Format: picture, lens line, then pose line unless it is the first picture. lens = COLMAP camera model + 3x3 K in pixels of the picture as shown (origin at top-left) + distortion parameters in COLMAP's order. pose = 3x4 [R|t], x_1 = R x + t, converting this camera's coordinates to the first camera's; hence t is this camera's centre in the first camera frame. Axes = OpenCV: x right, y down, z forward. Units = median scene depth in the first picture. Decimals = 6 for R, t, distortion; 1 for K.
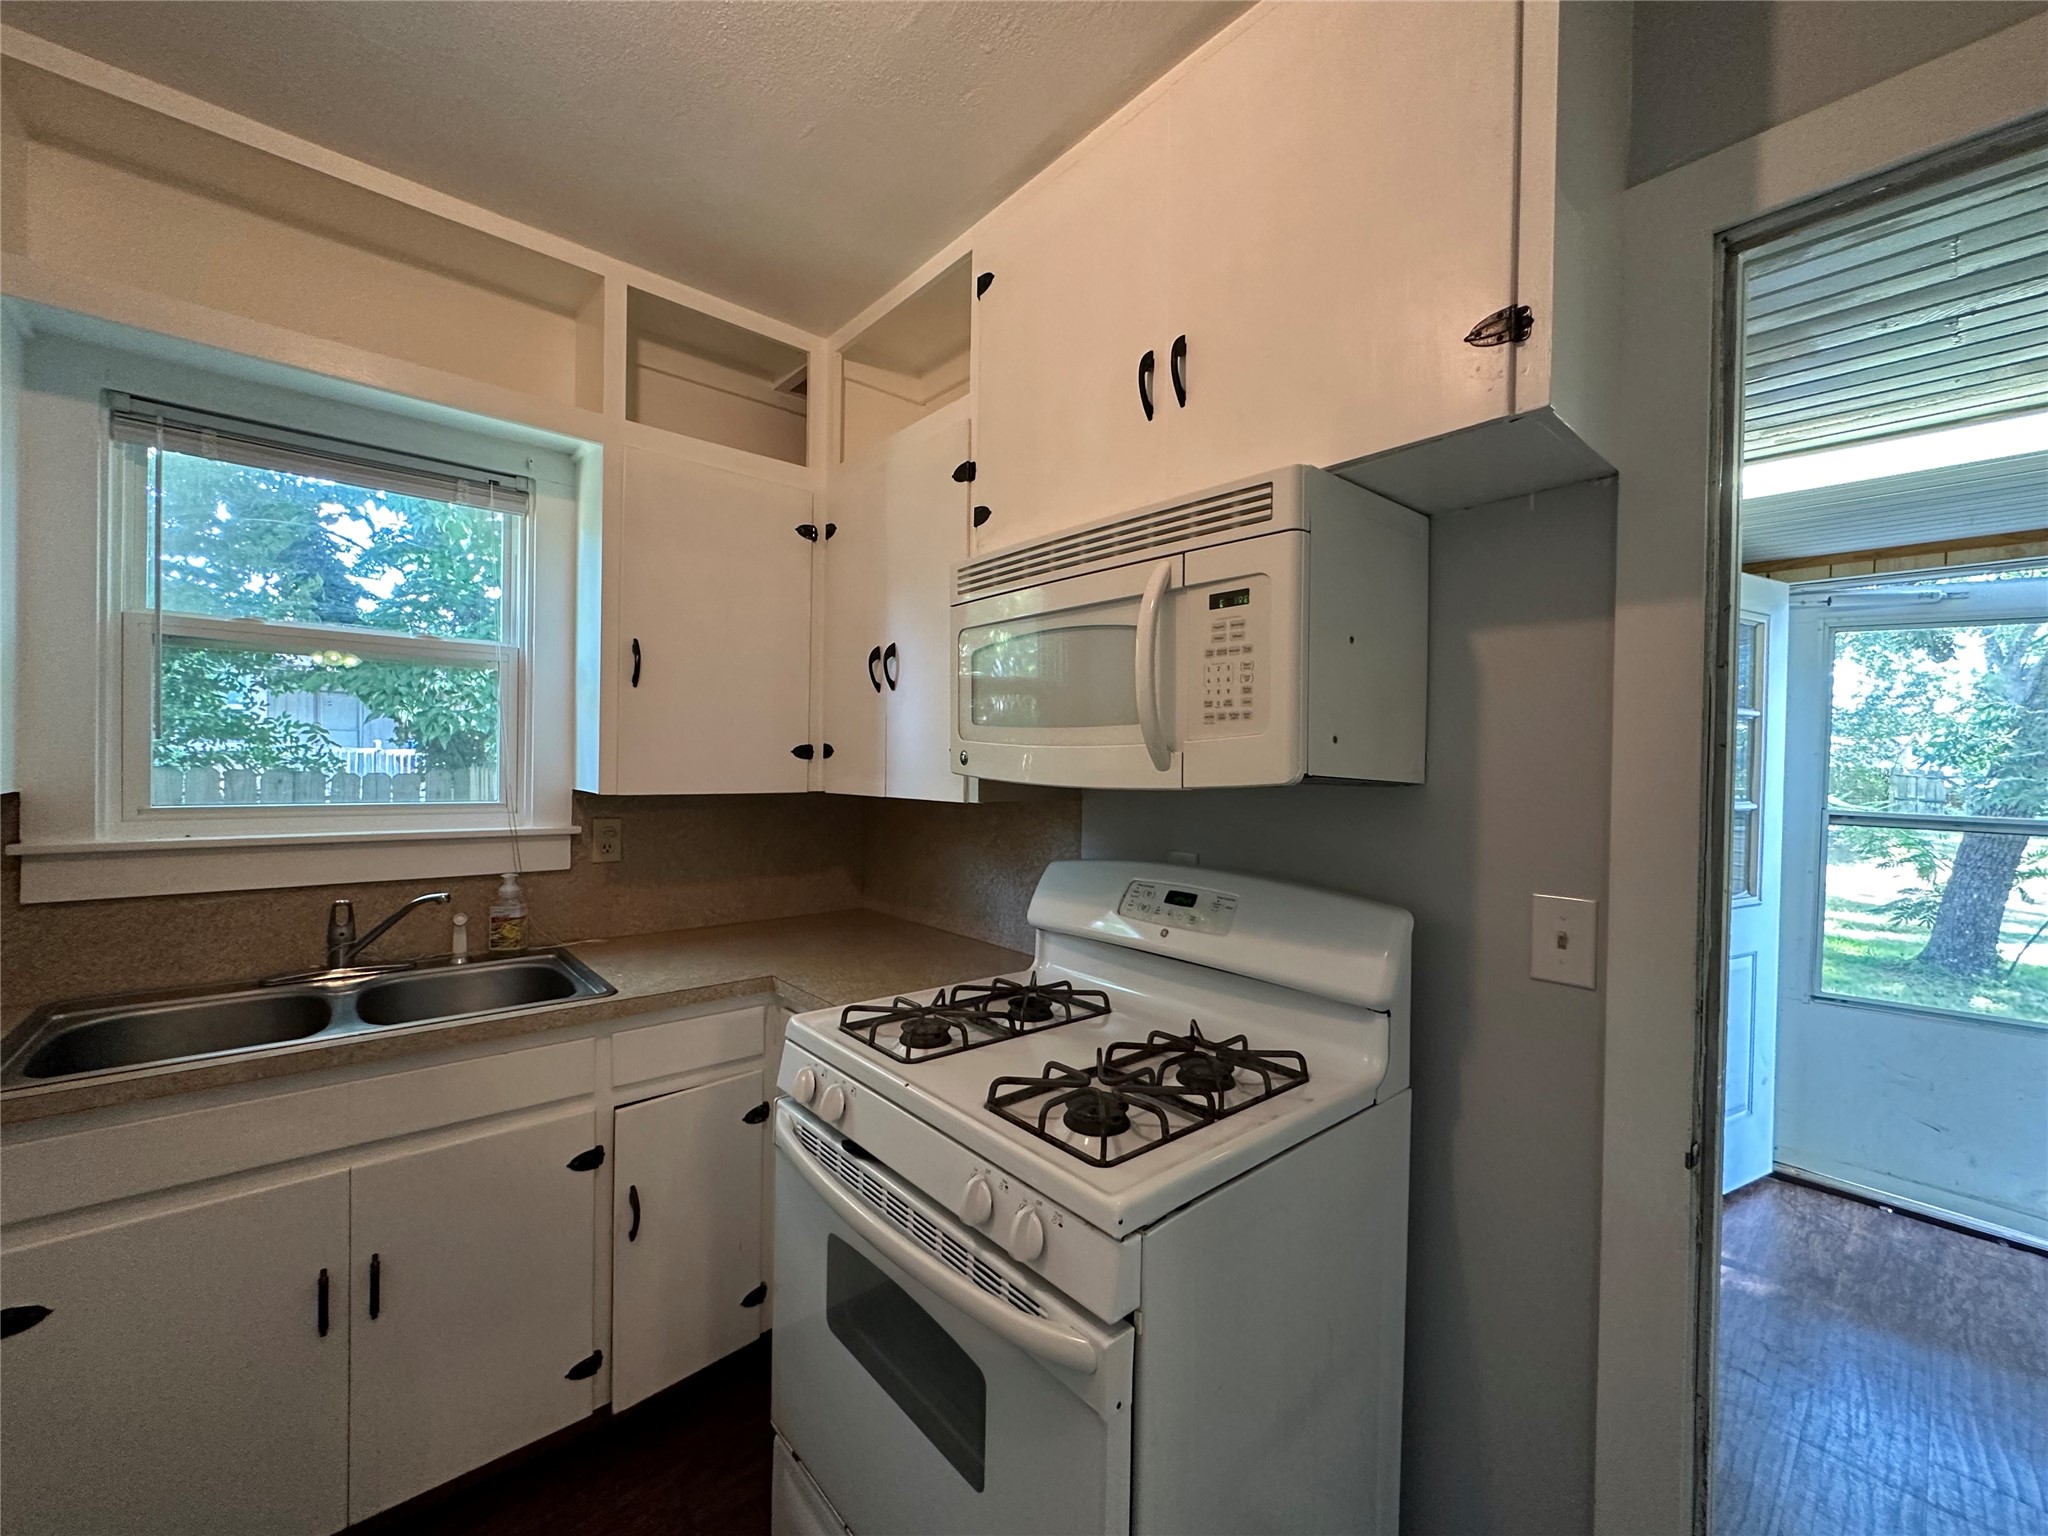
lens RADIAL K [[822.0, 0, 1053.1], [0, 822.0, 775.5], [0, 0, 1]] dist [0.000226, -0.005266]
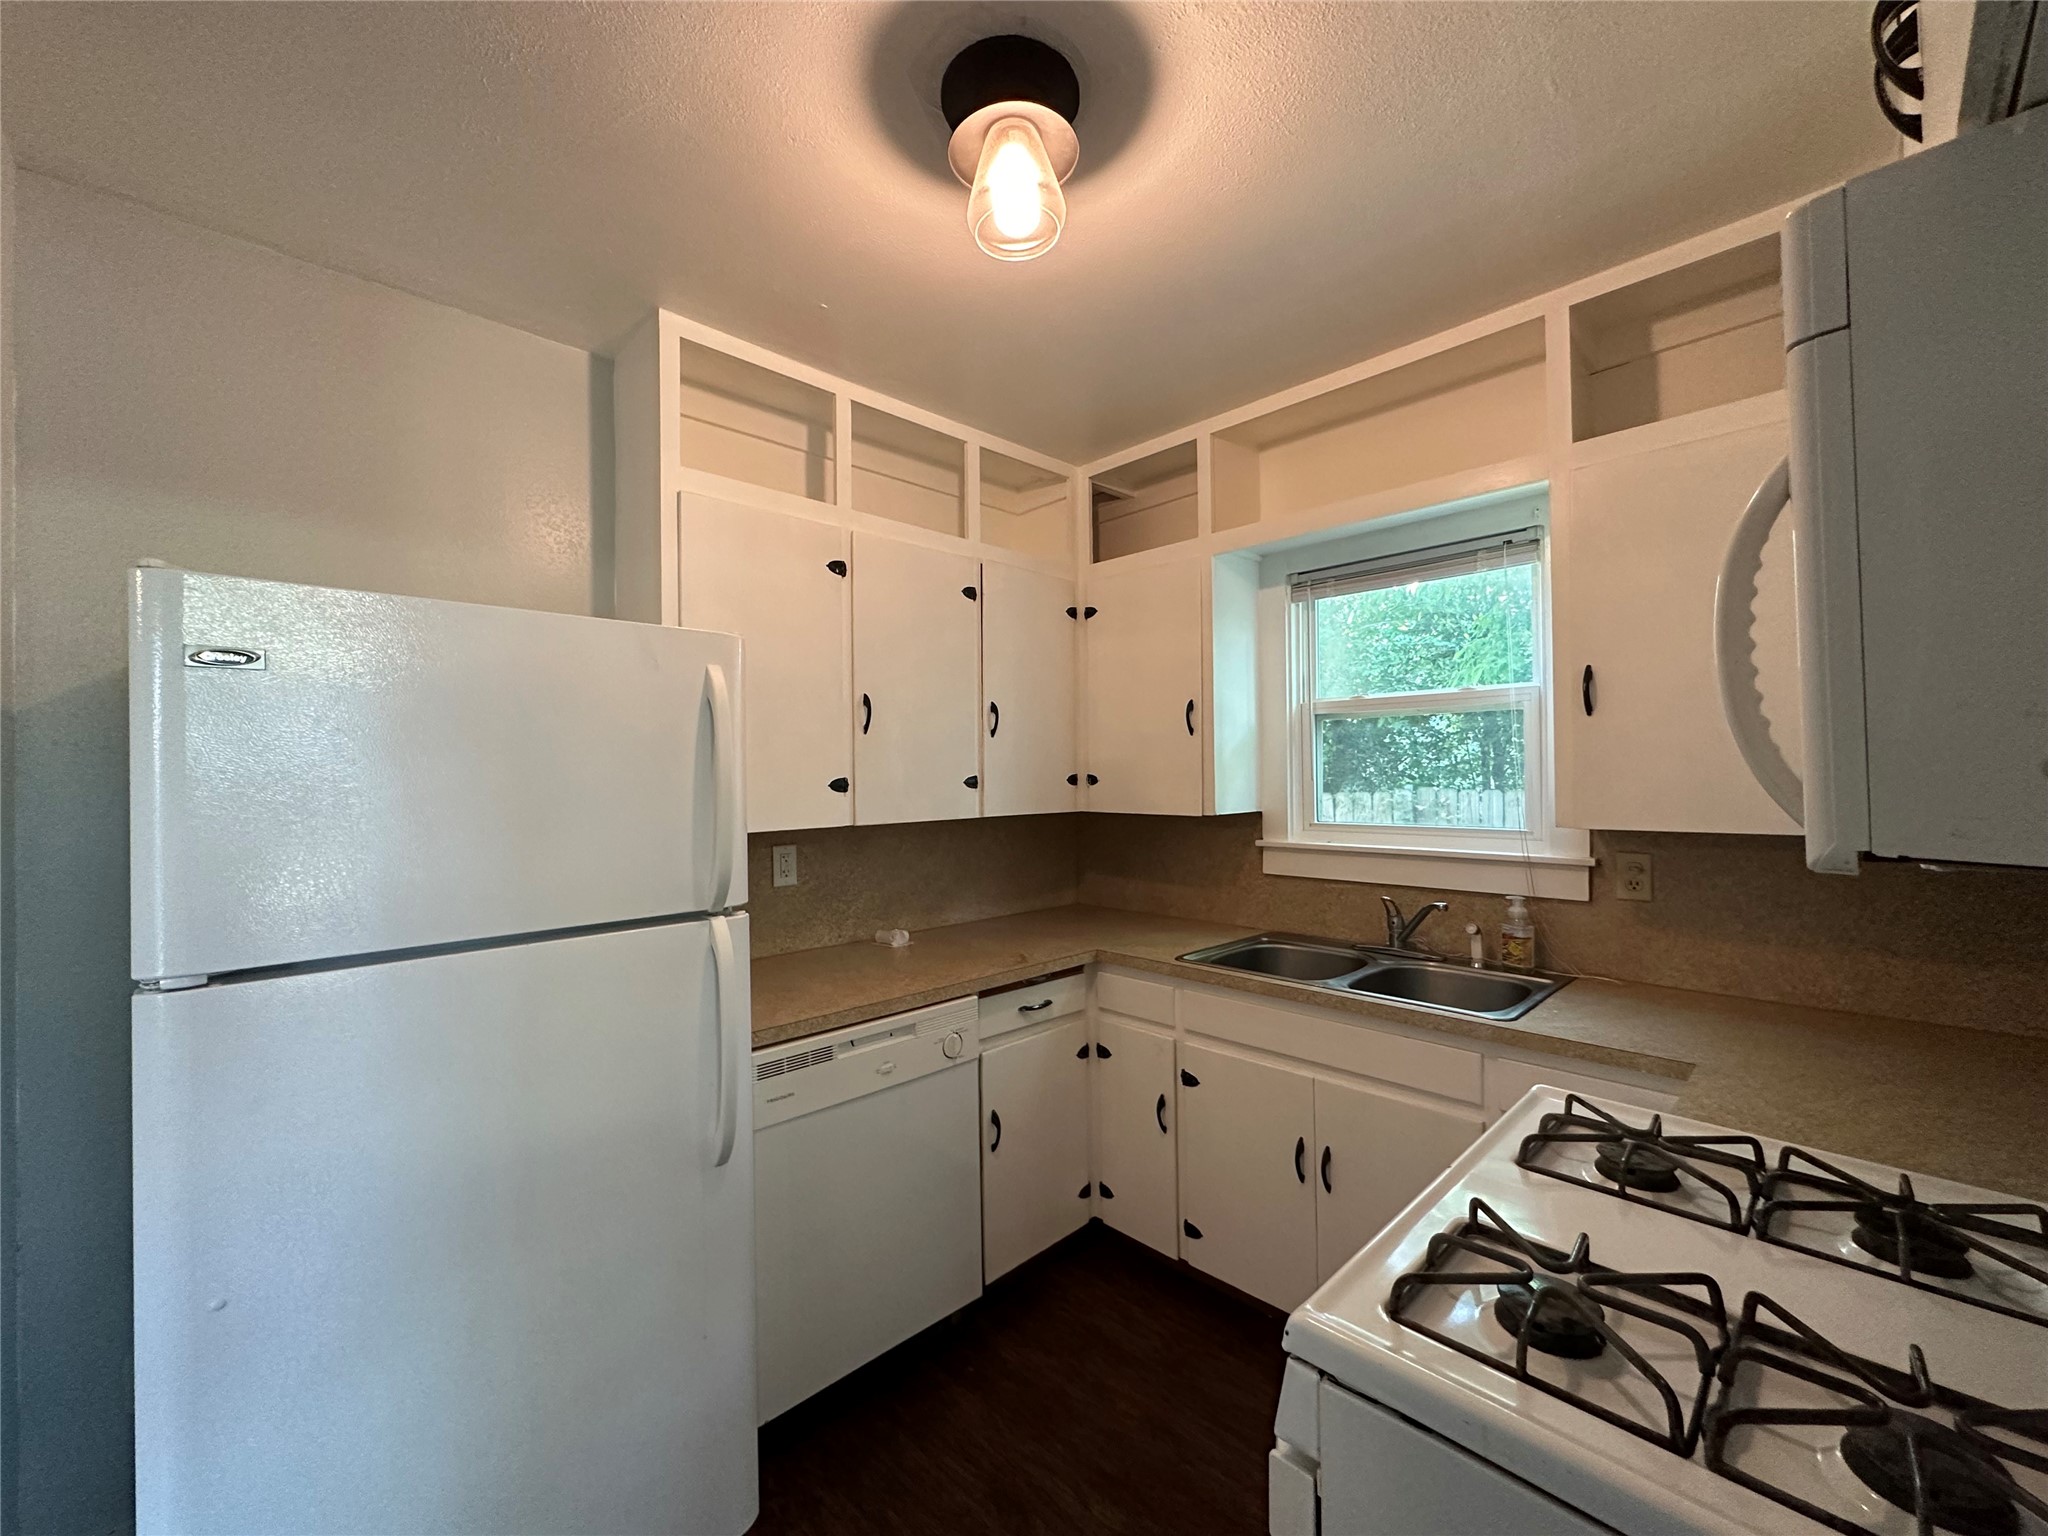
lens RADIAL K [[819.2, 0, 1021.9], [0, 819.2, 770.2], [0, 0, 1]] dist [-0.002308, -0.000353]
pose [[0.023593, -0.035588, -0.999088, 0.456841], [-0.013553, 0.999263, -0.035914, 0.001892], [0.999630, 0.014388, 0.023093, 0.361979]]
